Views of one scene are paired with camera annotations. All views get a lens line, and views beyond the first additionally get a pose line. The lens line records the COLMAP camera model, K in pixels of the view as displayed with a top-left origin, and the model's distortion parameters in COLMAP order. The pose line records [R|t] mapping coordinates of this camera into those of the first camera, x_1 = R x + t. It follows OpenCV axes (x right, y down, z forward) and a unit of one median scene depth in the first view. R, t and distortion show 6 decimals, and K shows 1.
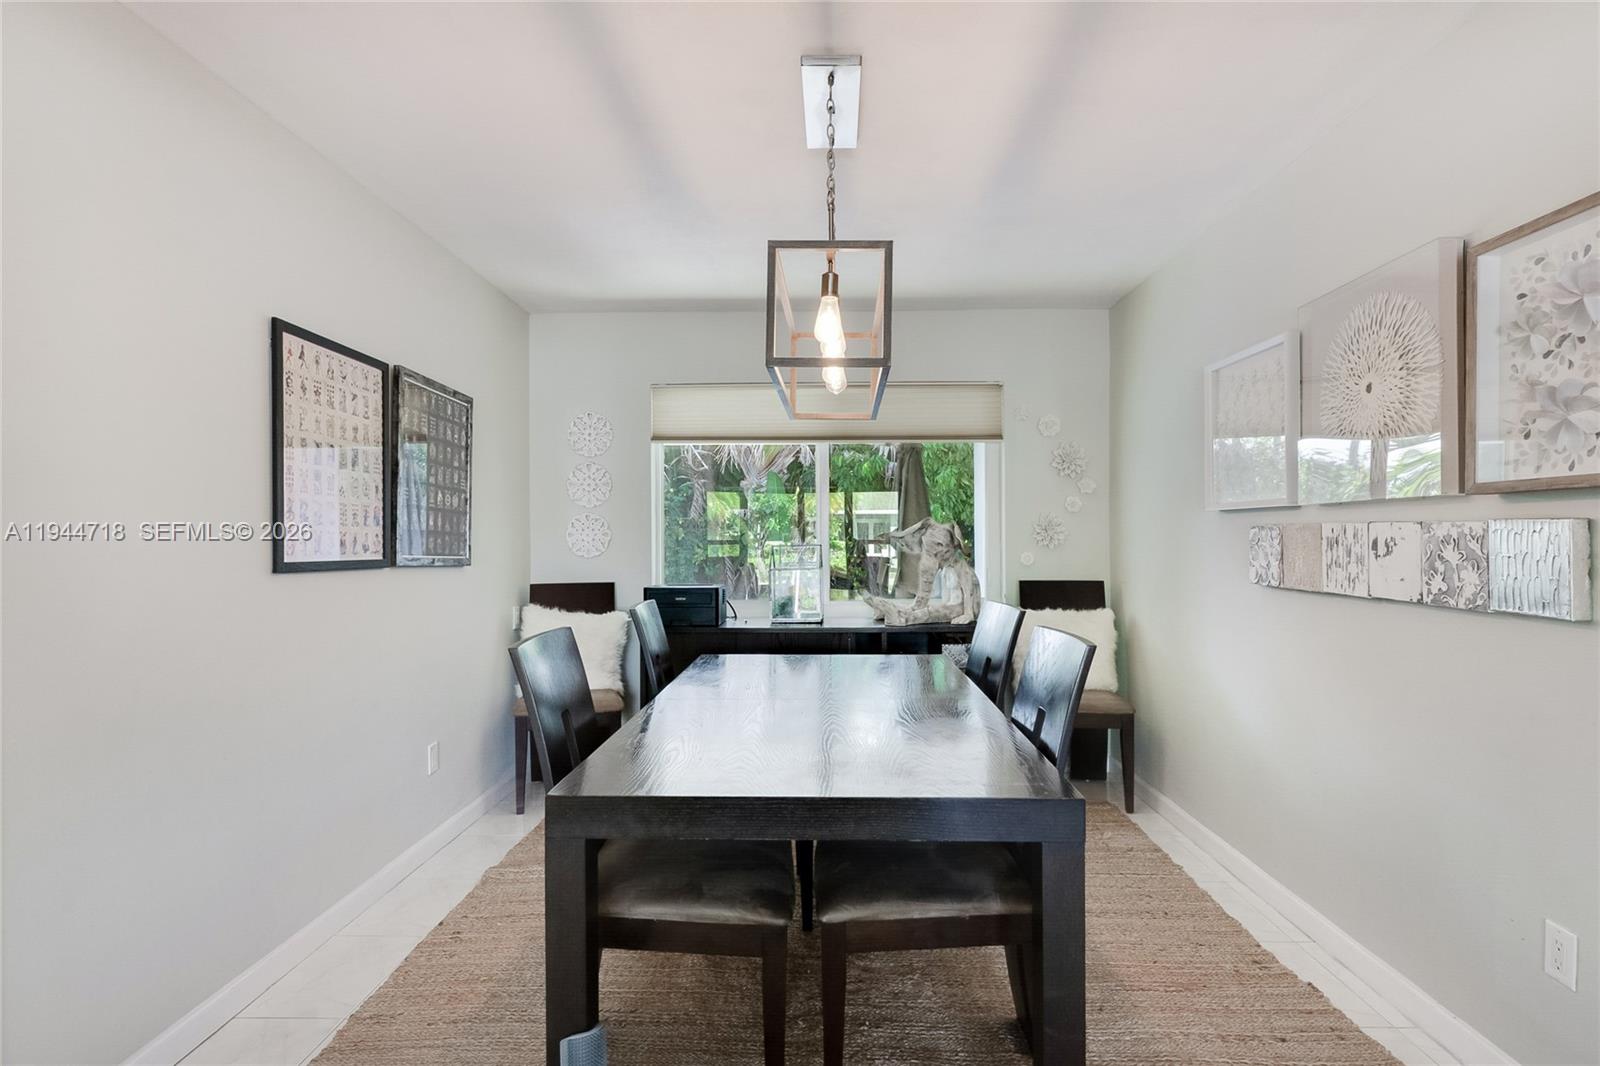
lens RADIAL K [[791.1, 0, 800.0], [0, 791.1, 533.0], [0, 0, 1]] dist [-0.001194, -0.000008]
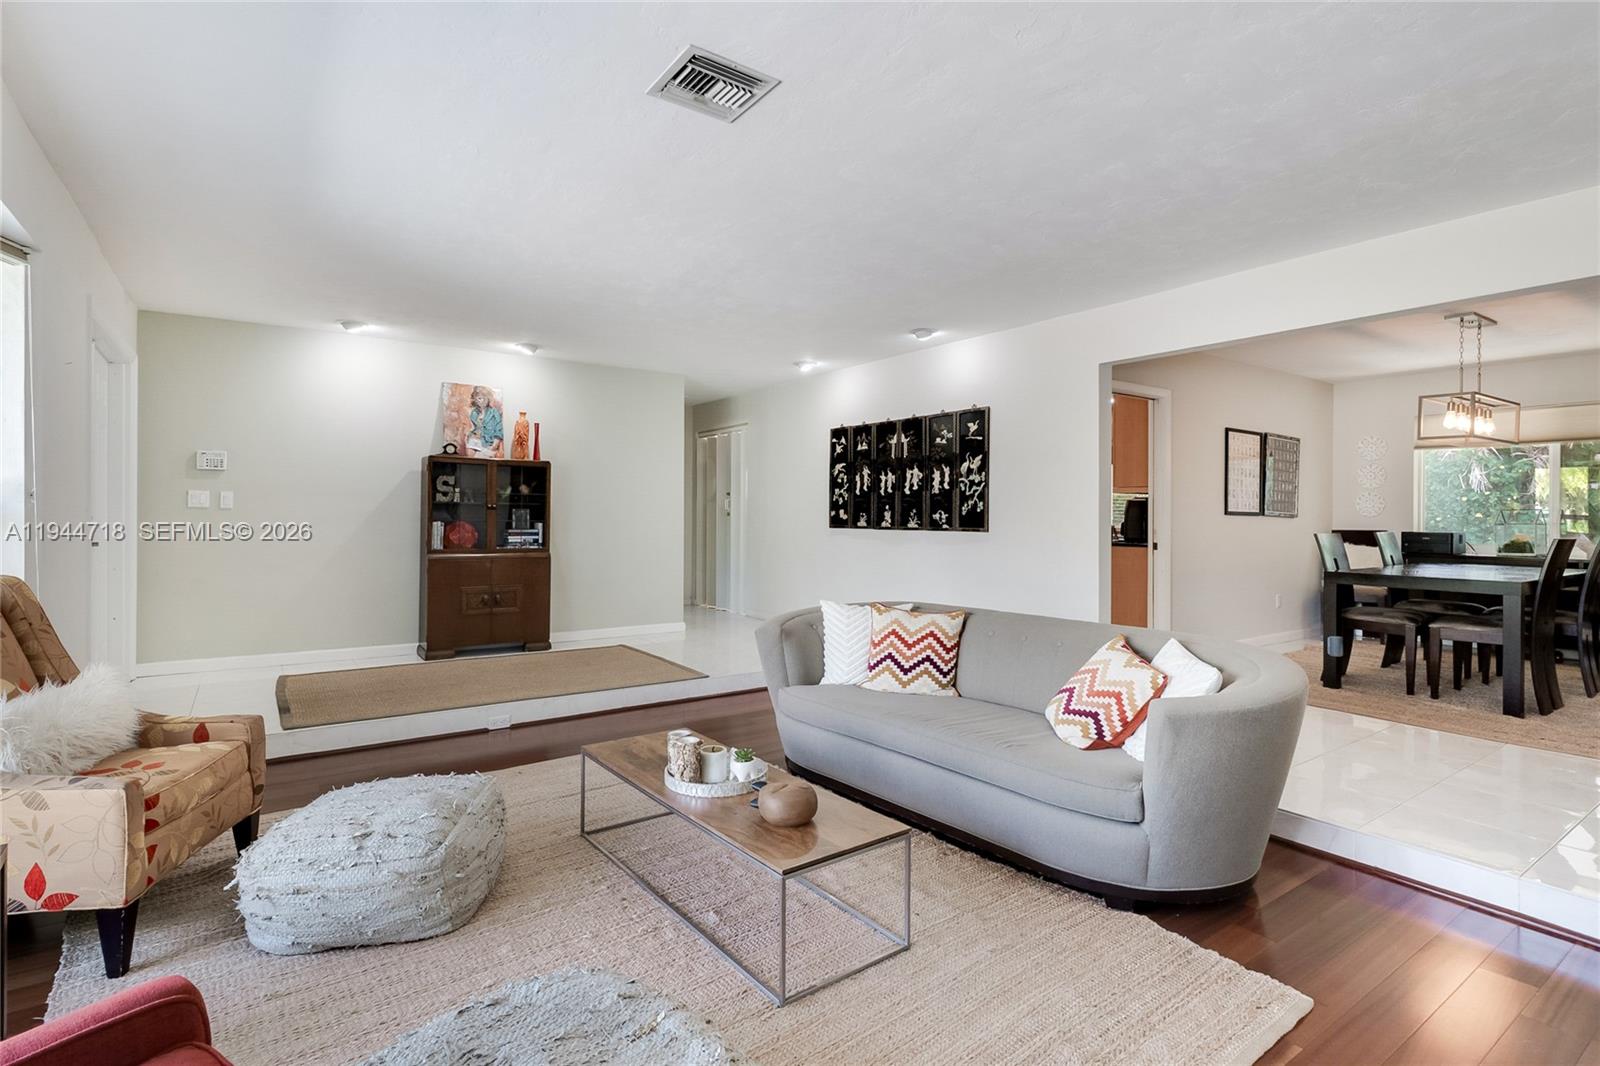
lens RADIAL K [[767.5, 0, 796.0], [0, 767.5, 513.5], [0, 0, 1]] dist [0.000080, -0.000141]
pose [[0.572021, 0.007641, -0.820203, 0.519573], [-0.005661, 0.999970, 0.005368, 0.027710], [0.820219, 0.001573, 0.572047, -1.326386]]
